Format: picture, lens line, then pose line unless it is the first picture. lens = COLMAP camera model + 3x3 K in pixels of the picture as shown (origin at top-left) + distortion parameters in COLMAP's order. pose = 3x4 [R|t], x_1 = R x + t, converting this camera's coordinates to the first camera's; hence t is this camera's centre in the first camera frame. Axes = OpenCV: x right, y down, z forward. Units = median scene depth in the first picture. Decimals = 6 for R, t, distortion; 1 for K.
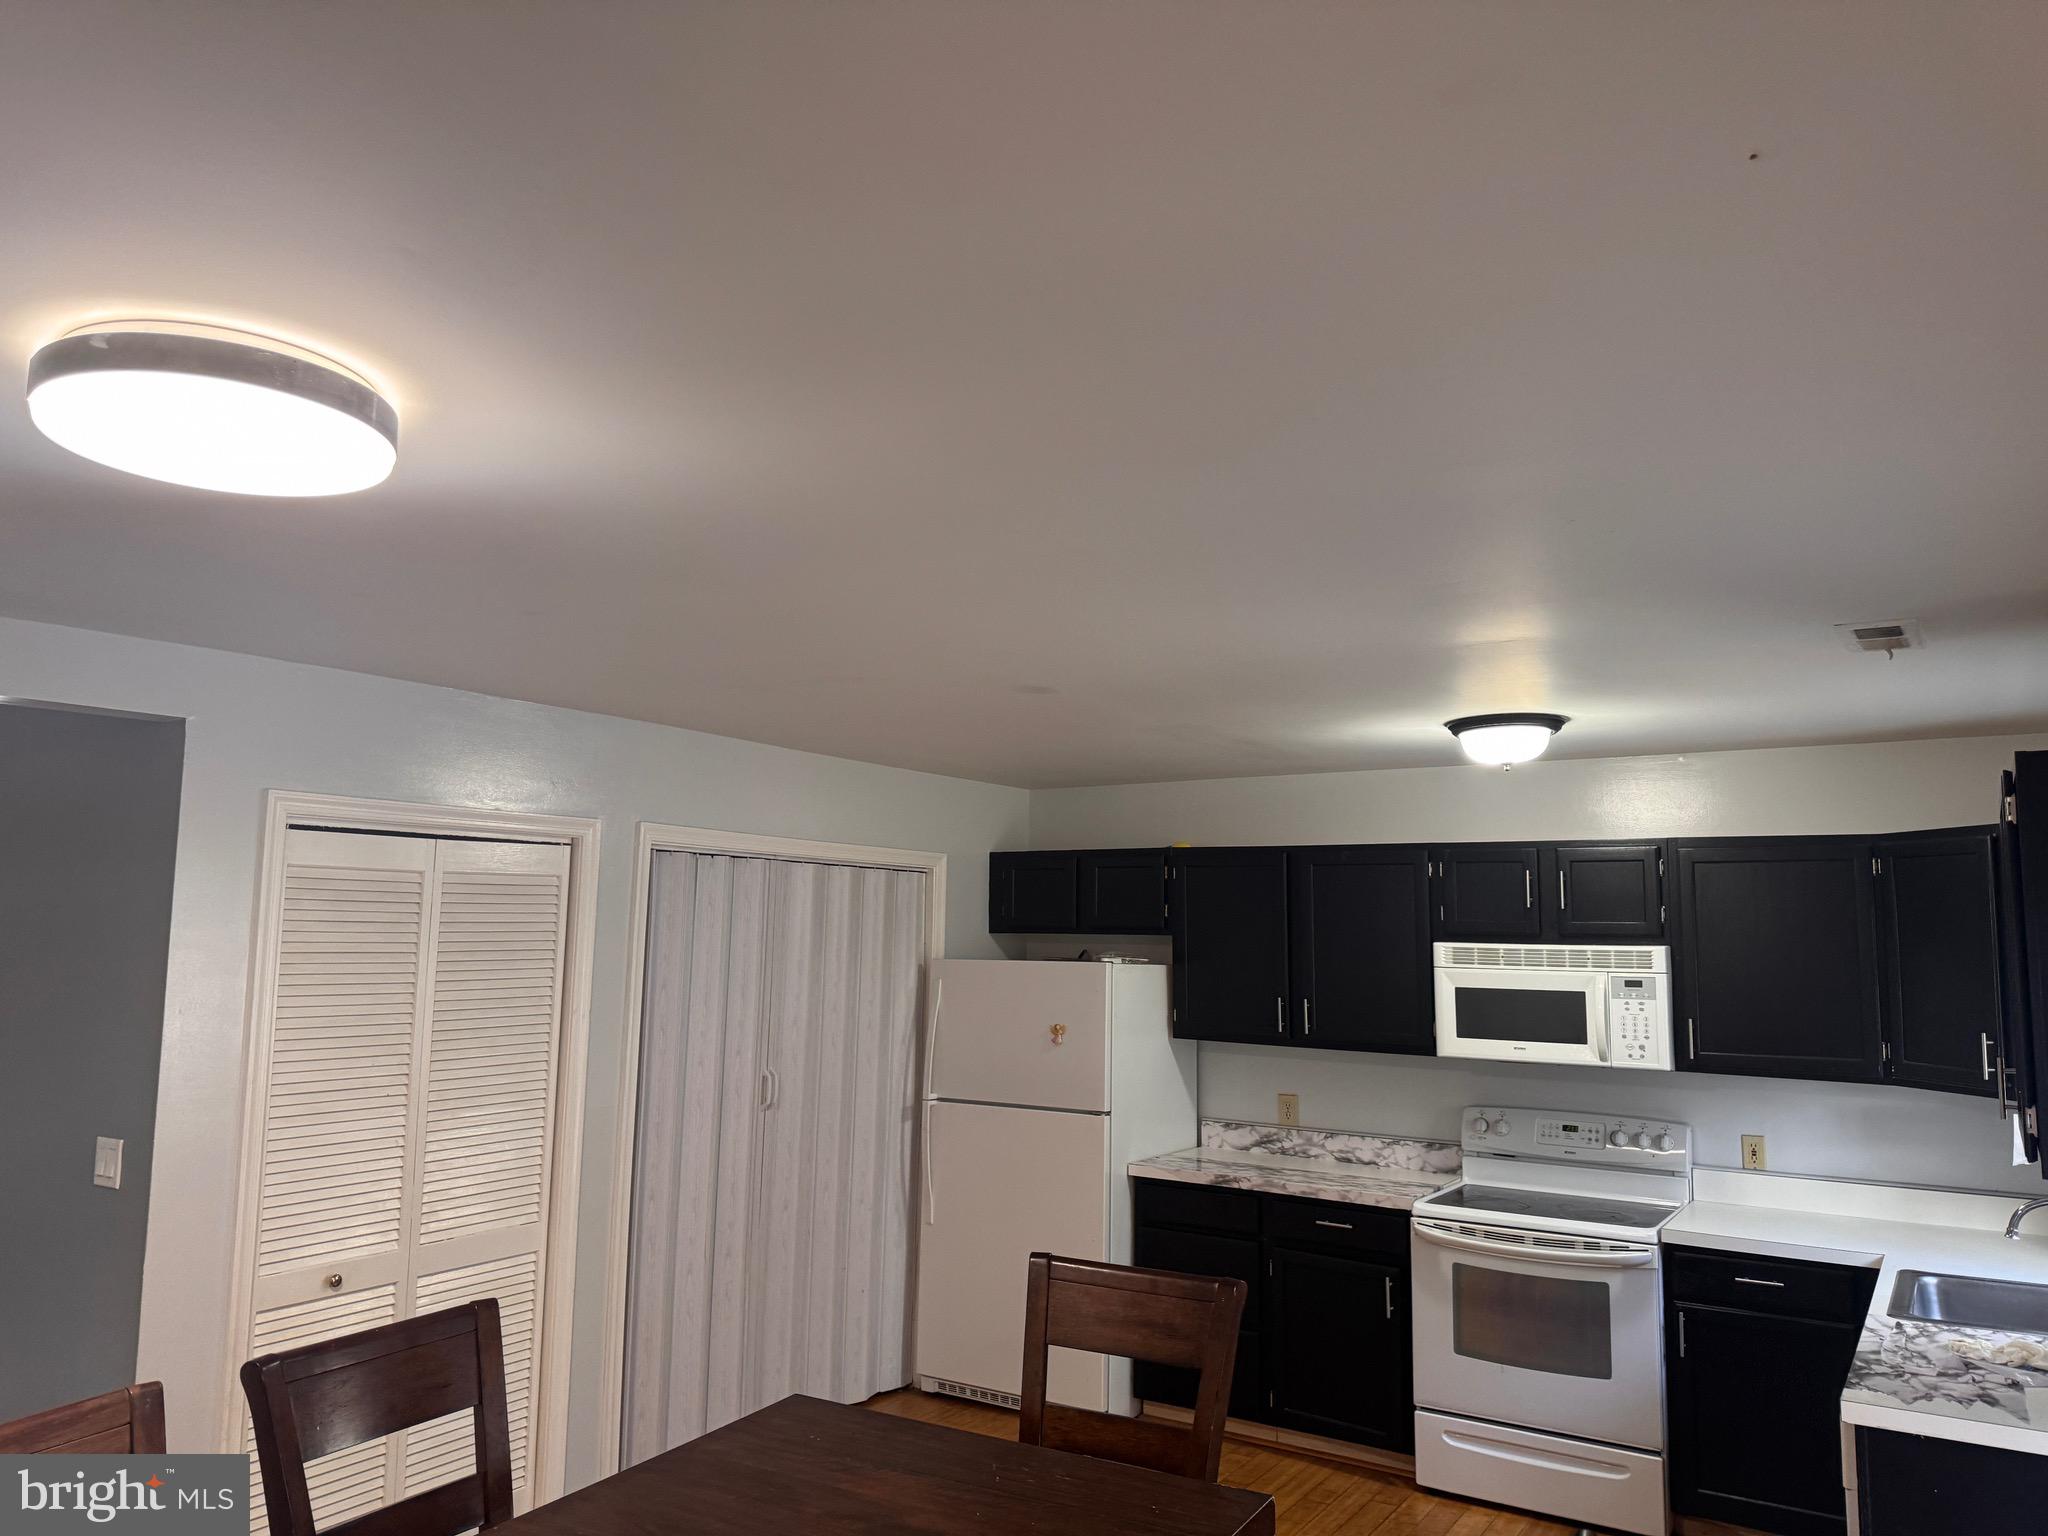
lens RADIAL K [[1464.5, 0, 1006.7], [0, 1464.5, 772.1], [0, 0, 1]] dist [0.246712, -0.401552]
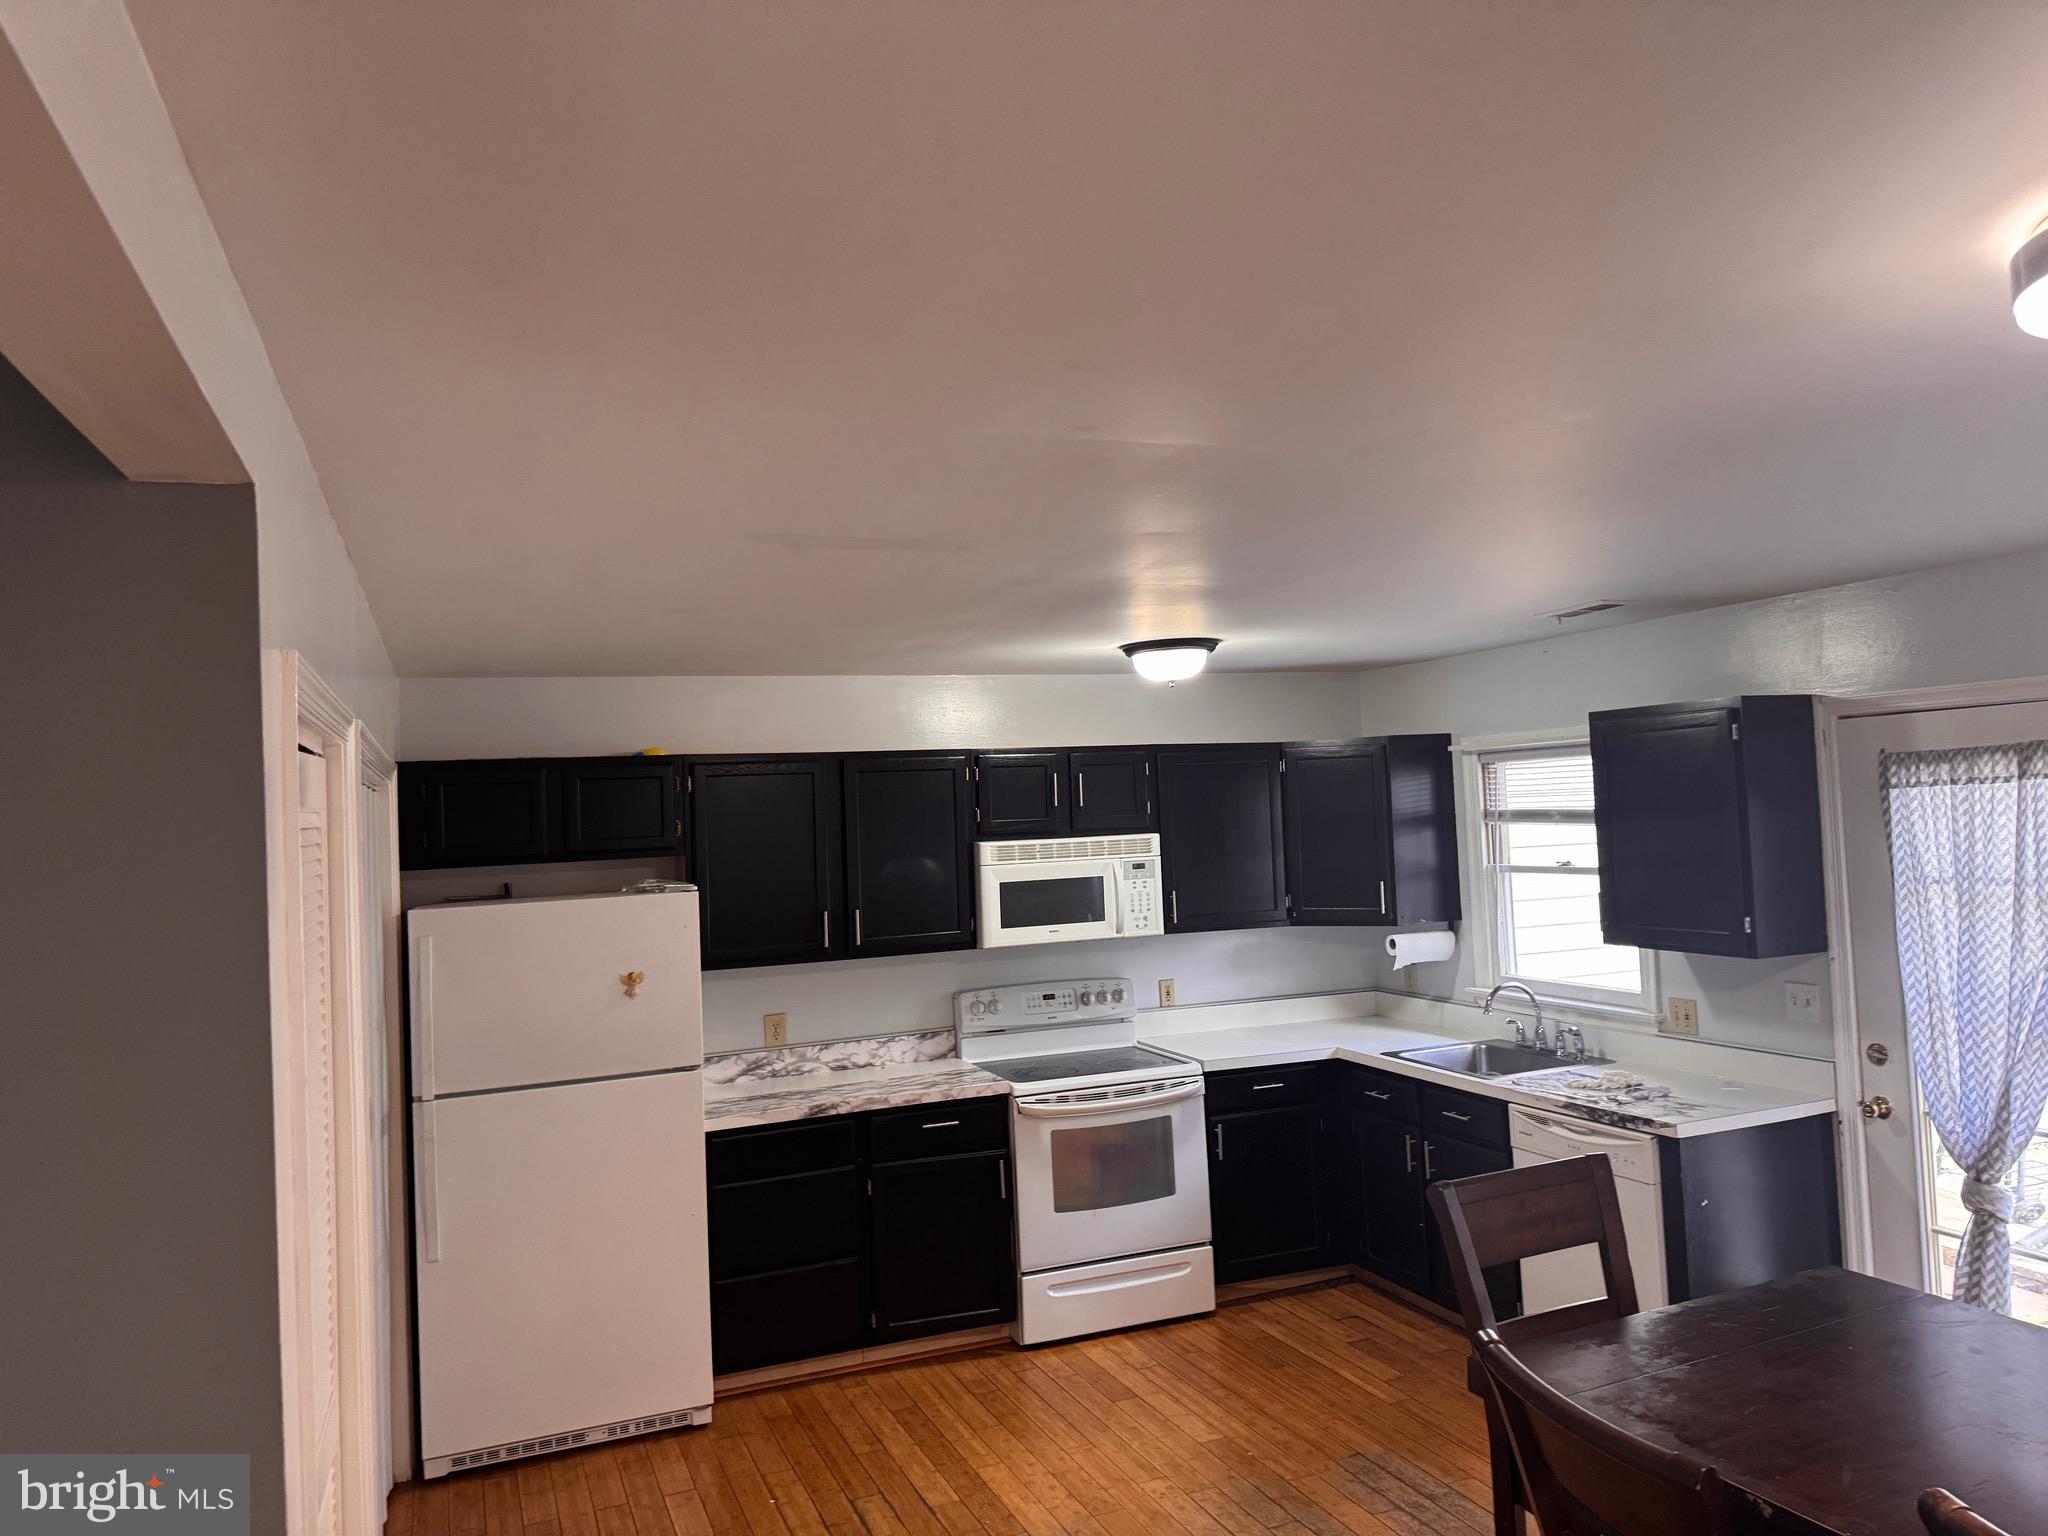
lens RADIAL K [[1464.5, 0, 1006.7], [0, 1464.5, 772.1], [0, 0, 1]] dist [0.246712, -0.401552]
pose [[0.575744, -0.012379, 0.817536, -0.564359], [-0.041880, 0.998126, 0.044606, 0.017246], [-0.816557, -0.059920, 0.574147, 0.400203]]
